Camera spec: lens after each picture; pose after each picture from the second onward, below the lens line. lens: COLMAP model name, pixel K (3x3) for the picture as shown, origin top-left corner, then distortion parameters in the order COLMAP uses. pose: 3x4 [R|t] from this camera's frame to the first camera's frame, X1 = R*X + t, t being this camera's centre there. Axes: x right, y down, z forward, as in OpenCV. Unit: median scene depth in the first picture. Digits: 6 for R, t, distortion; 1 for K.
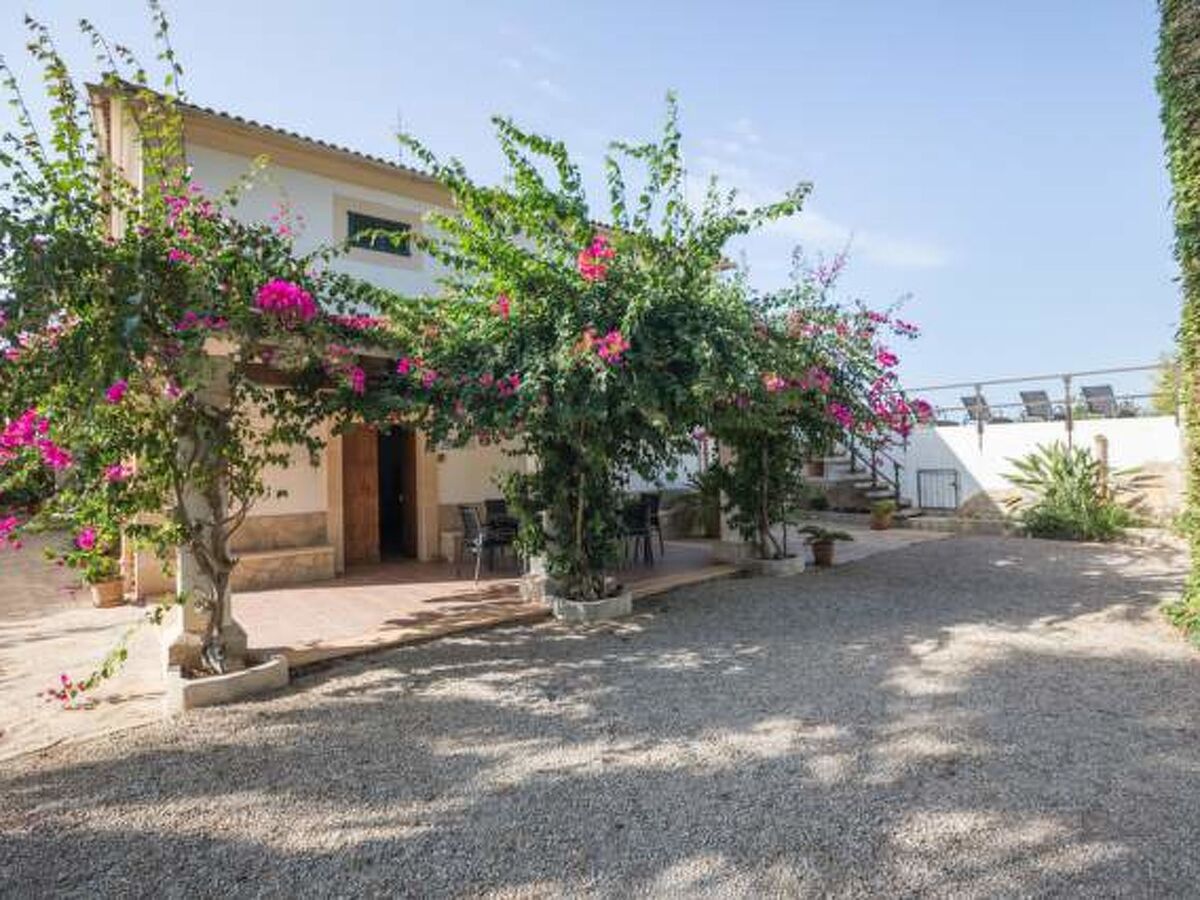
lens RADIAL K [[604.9, 0, 601.8], [0, 604.9, 465.2], [0, 0, 1]] dist [0.001719, -0.000005]
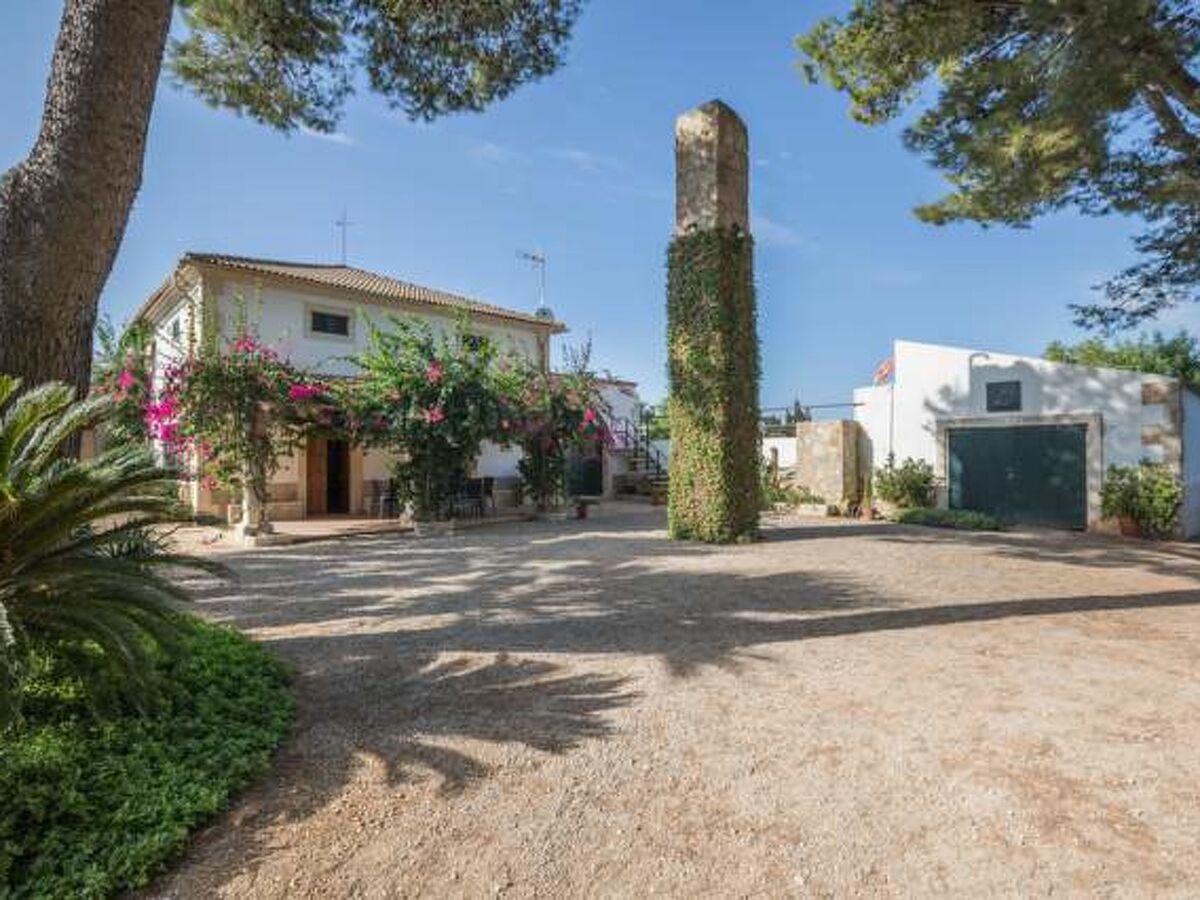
lens RADIAL K [[636.0, 0, 600.0], [0, 636.0, 450.0], [0, 0, 1]] dist [-0.001755, 0.000214]
pose [[0.997444, 0.018472, 0.069027, 0.386985], [-0.016799, 0.999553, -0.024744, 0.014651], [-0.069453, 0.023521, 0.997308, -1.186946]]
